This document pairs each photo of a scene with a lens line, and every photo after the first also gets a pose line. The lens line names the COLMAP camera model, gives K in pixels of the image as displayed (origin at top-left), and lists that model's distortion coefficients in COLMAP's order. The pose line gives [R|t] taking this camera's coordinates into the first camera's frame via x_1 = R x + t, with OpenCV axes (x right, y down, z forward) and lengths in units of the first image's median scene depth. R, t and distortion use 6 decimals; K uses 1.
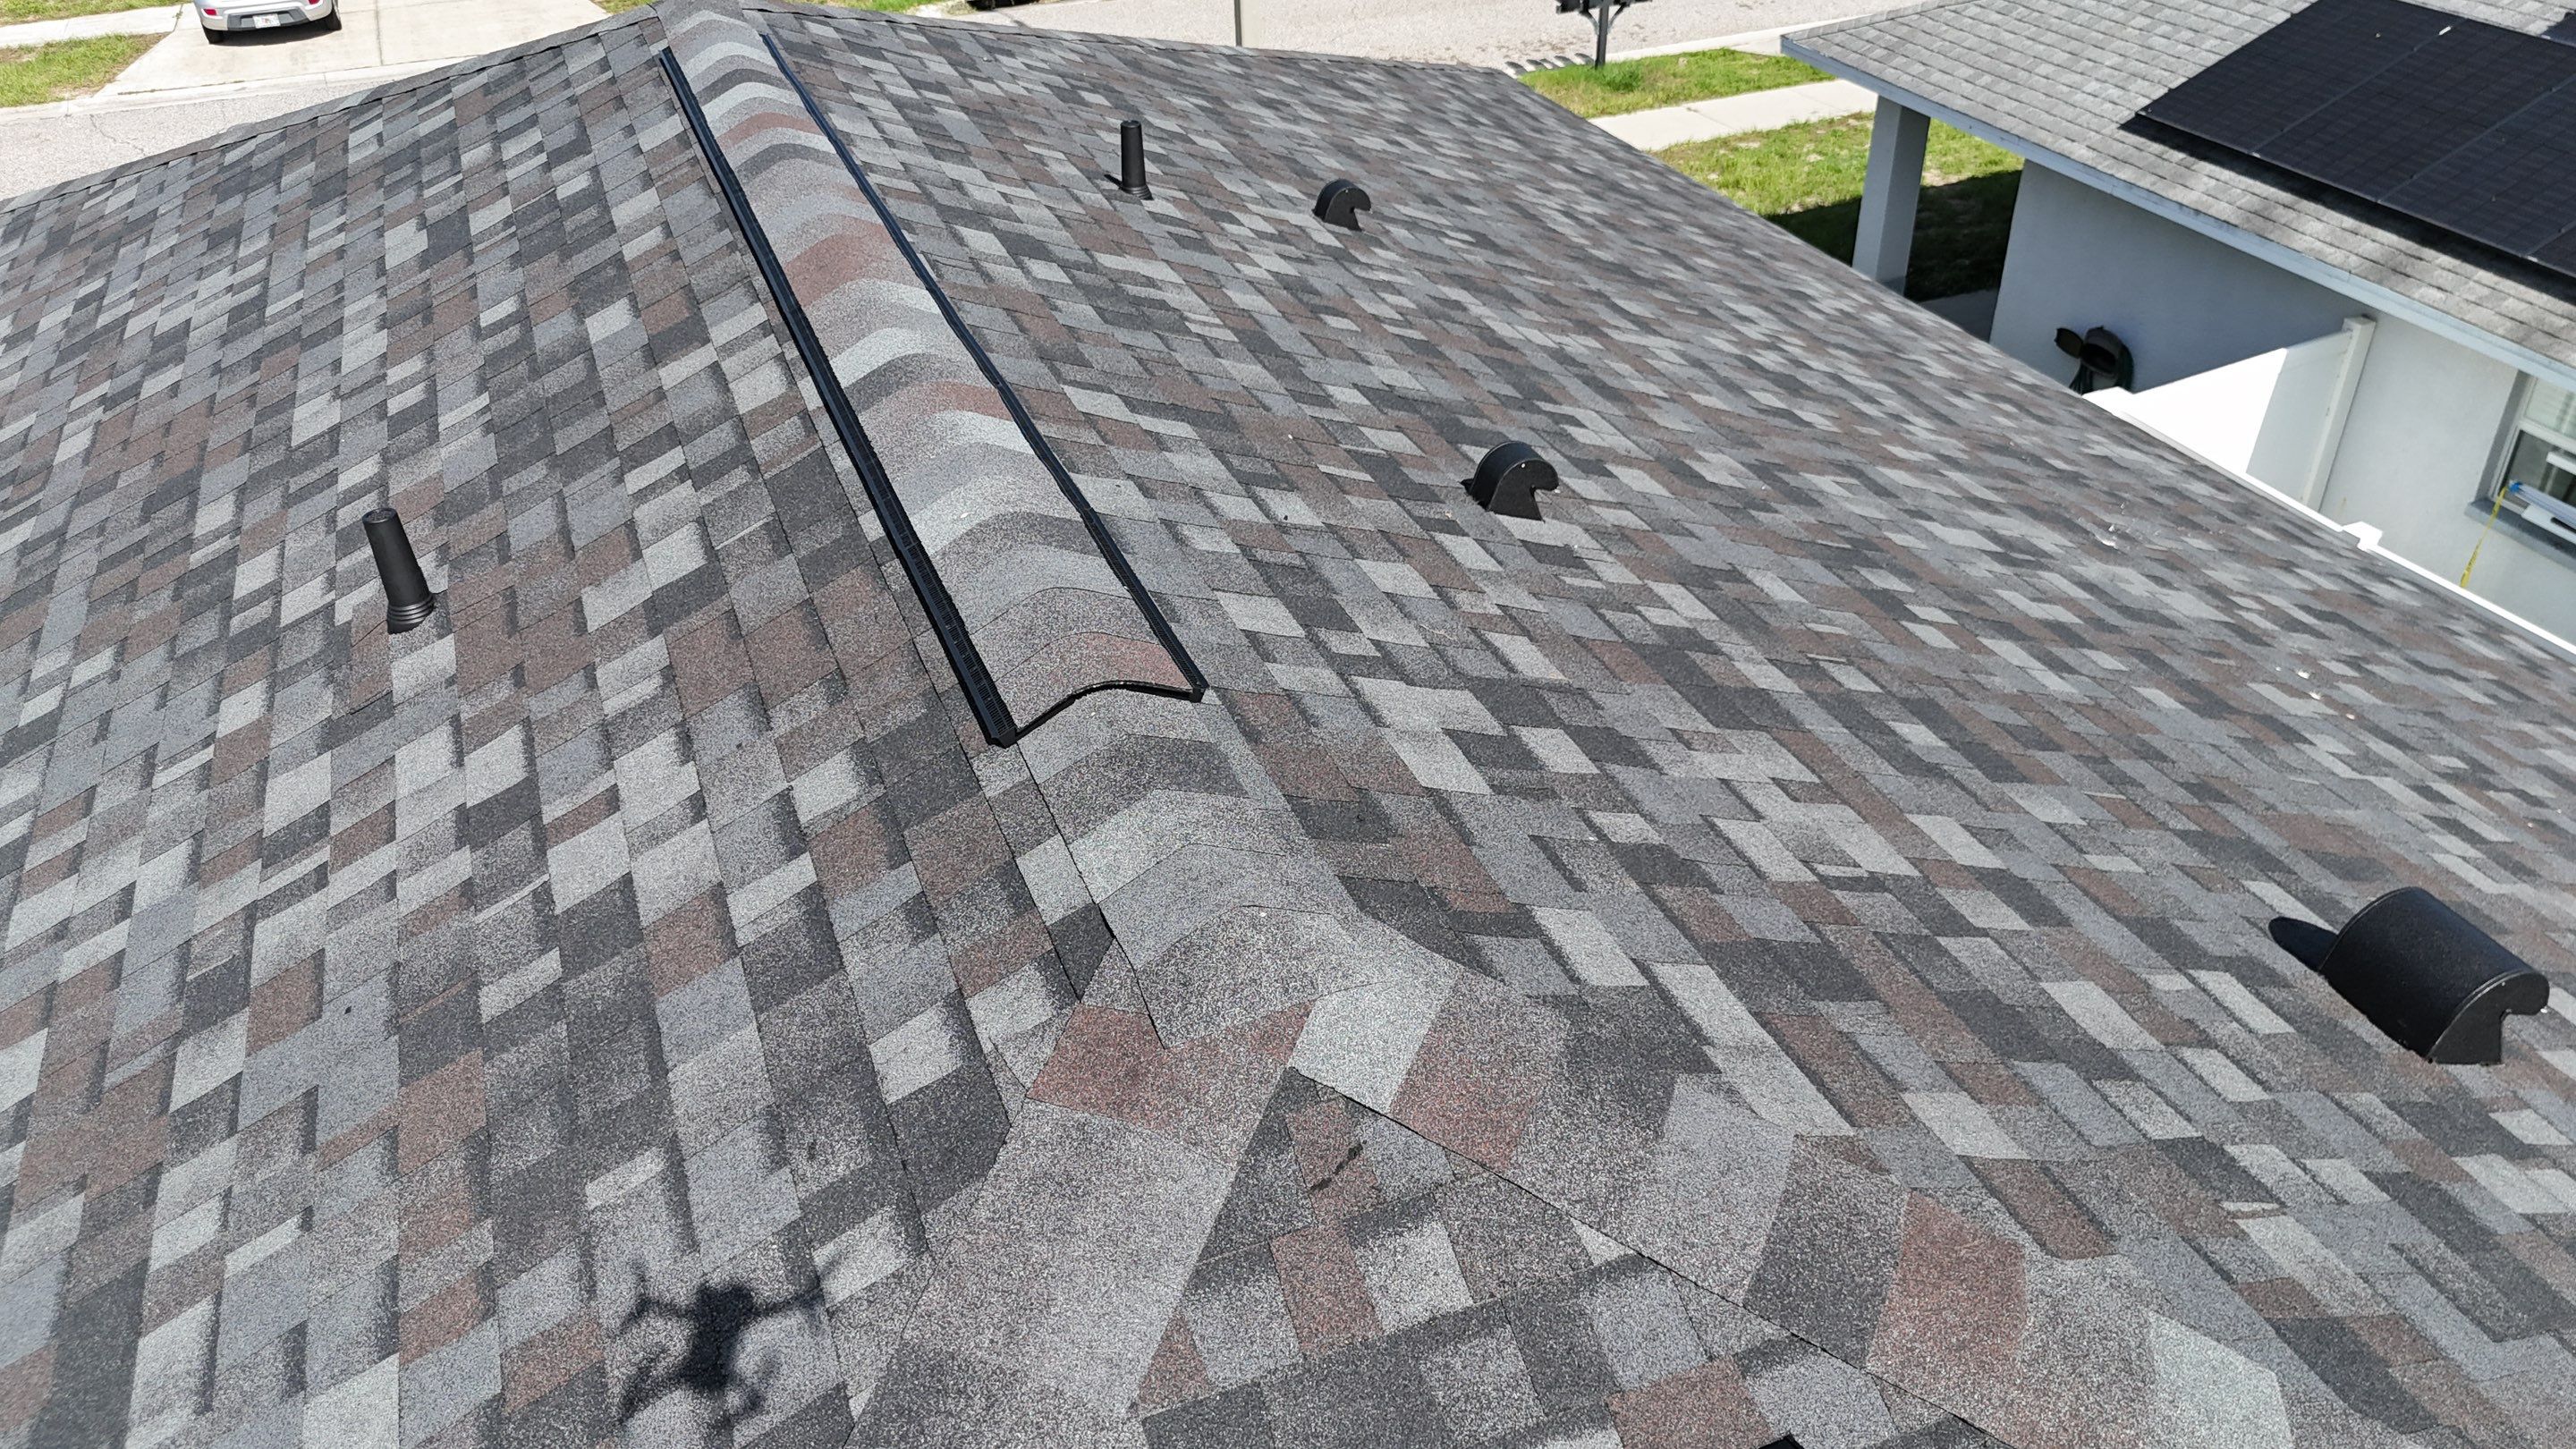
lens RADIAL K [[1910.5, 0, 1293.4], [0, 1910.5, 724.9], [0, 0, 1]] dist [0.060930, -0.060252]
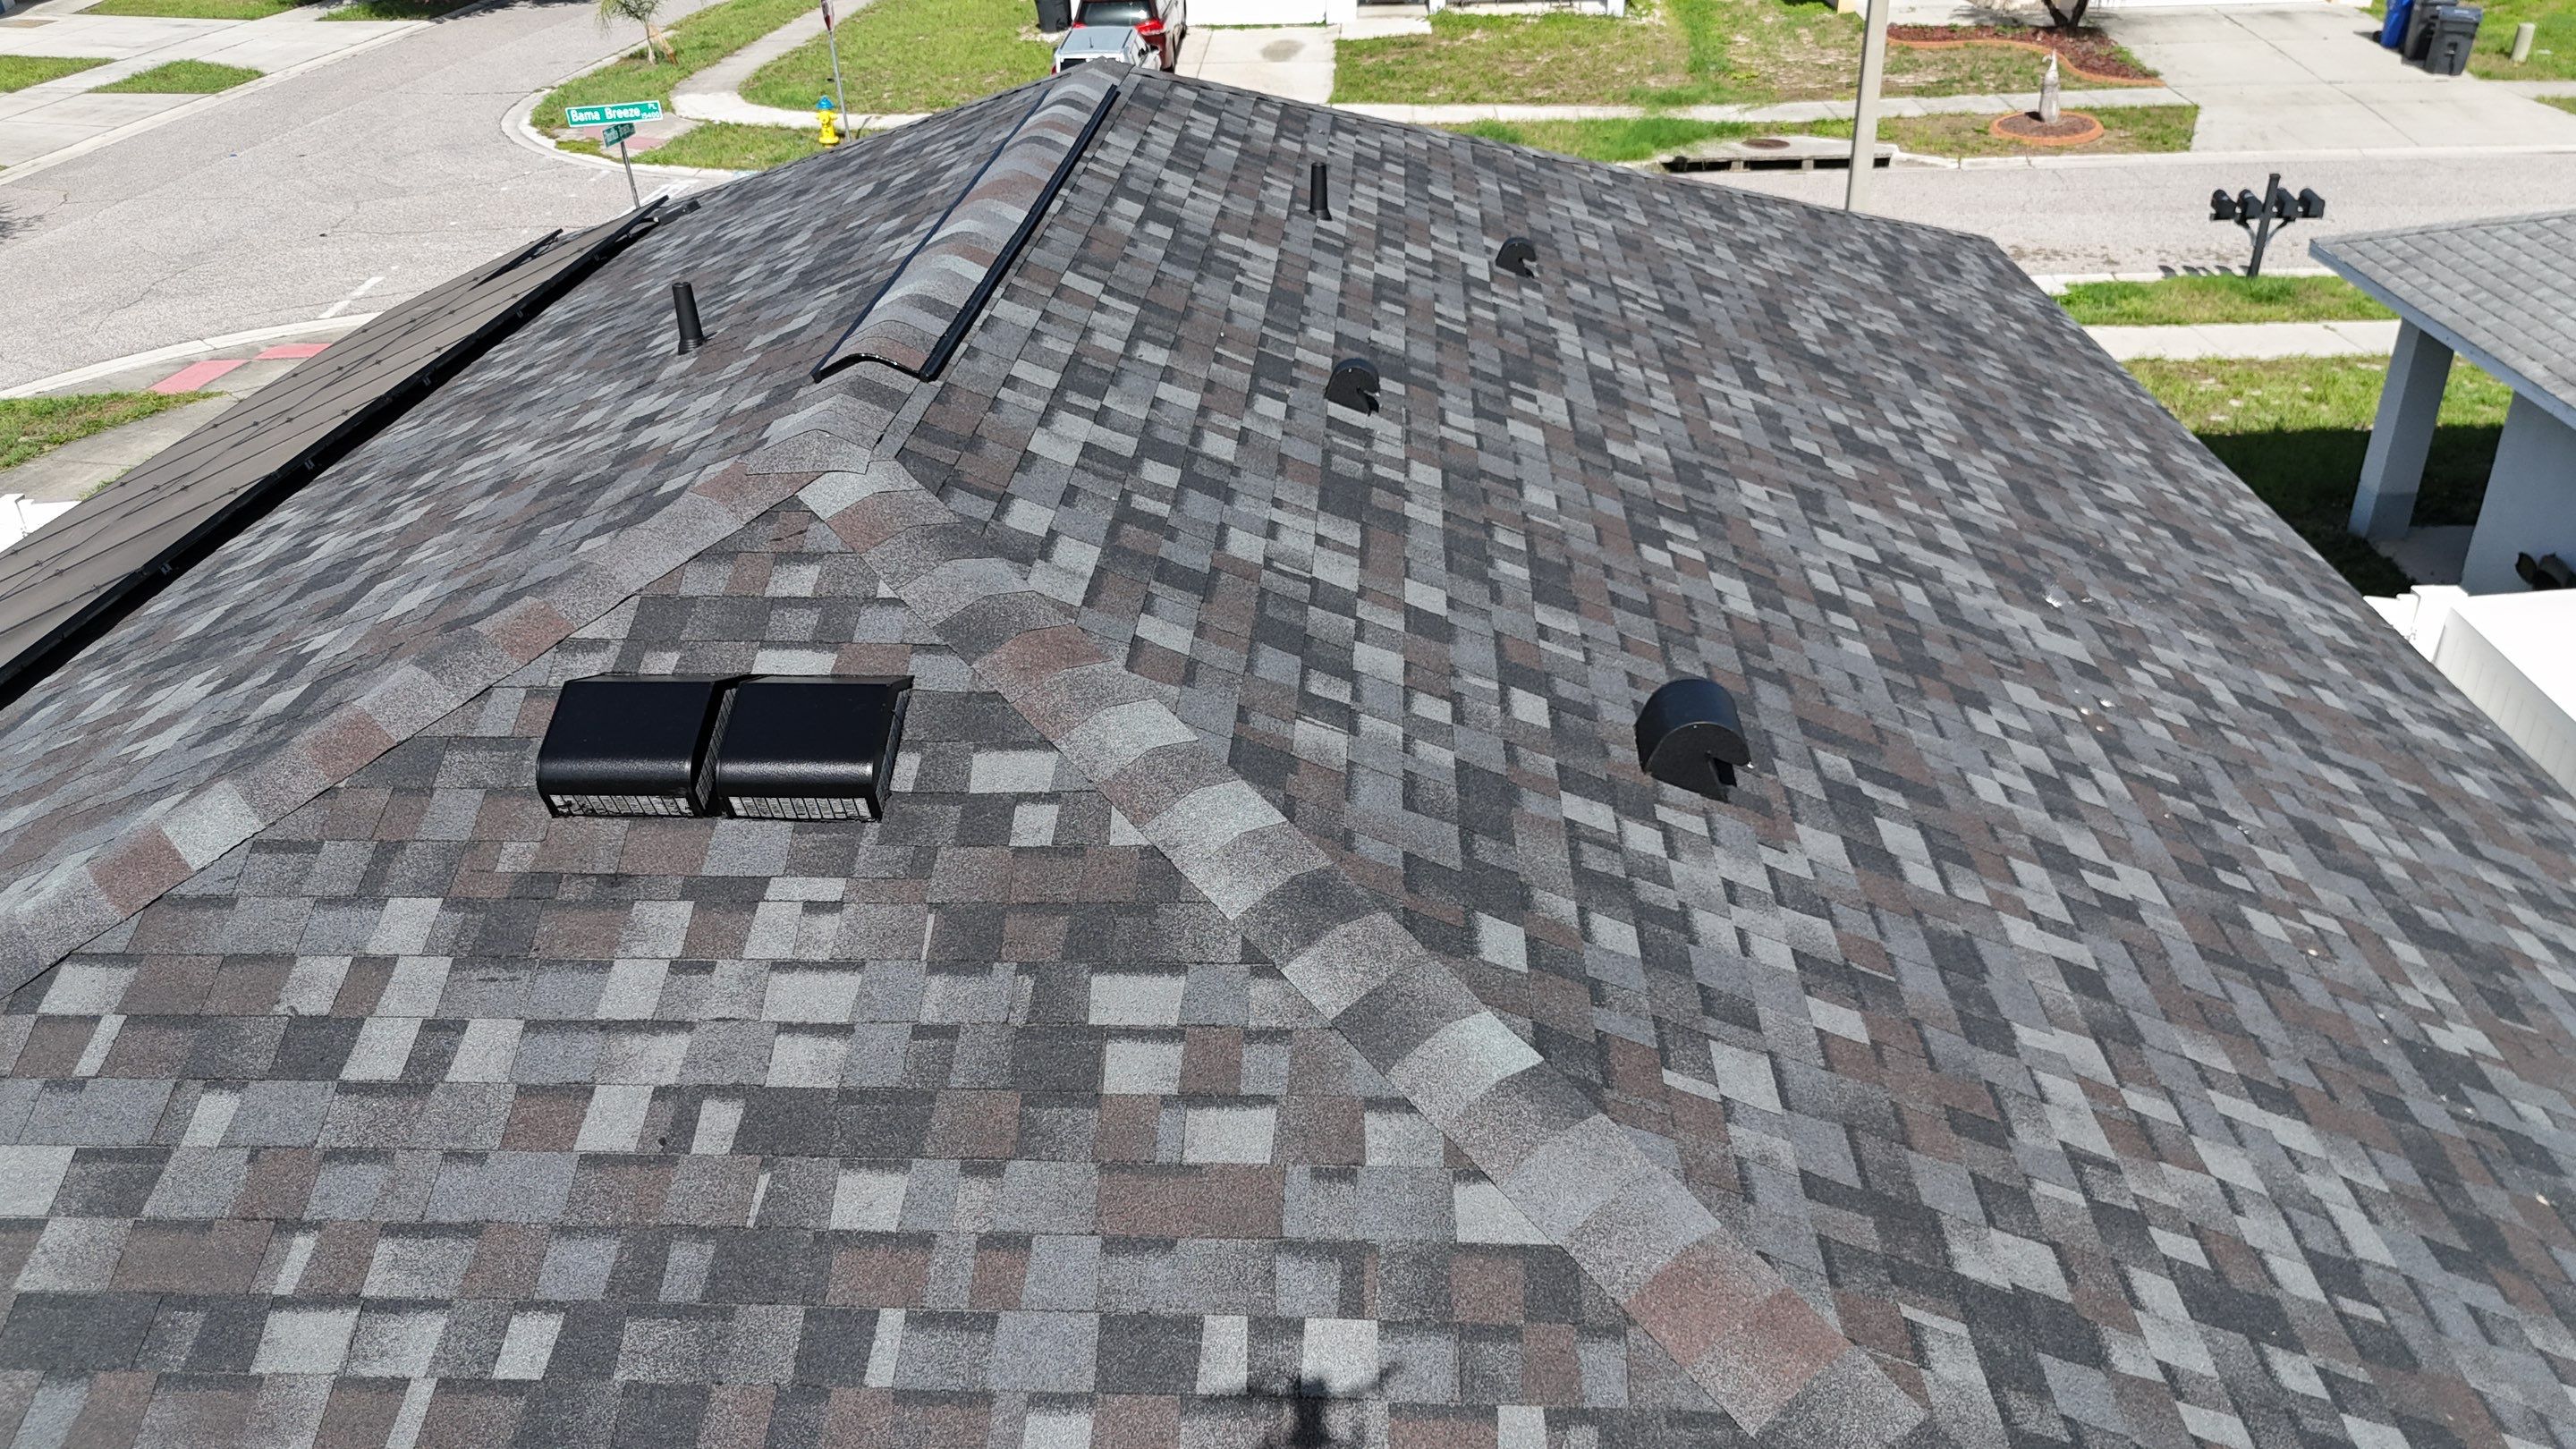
lens RADIAL K [[1910.5, 0, 1280.9], [0, 1910.5, 734.0], [0, 0, 1]] dist [0.060930, -0.060252]
pose [[0.907680, 0.203537, -0.367000, 0.553673], [-0.232970, 0.971770, -0.037250, 0.168568], [0.349058, 0.119311, 0.929475, -0.292839]]
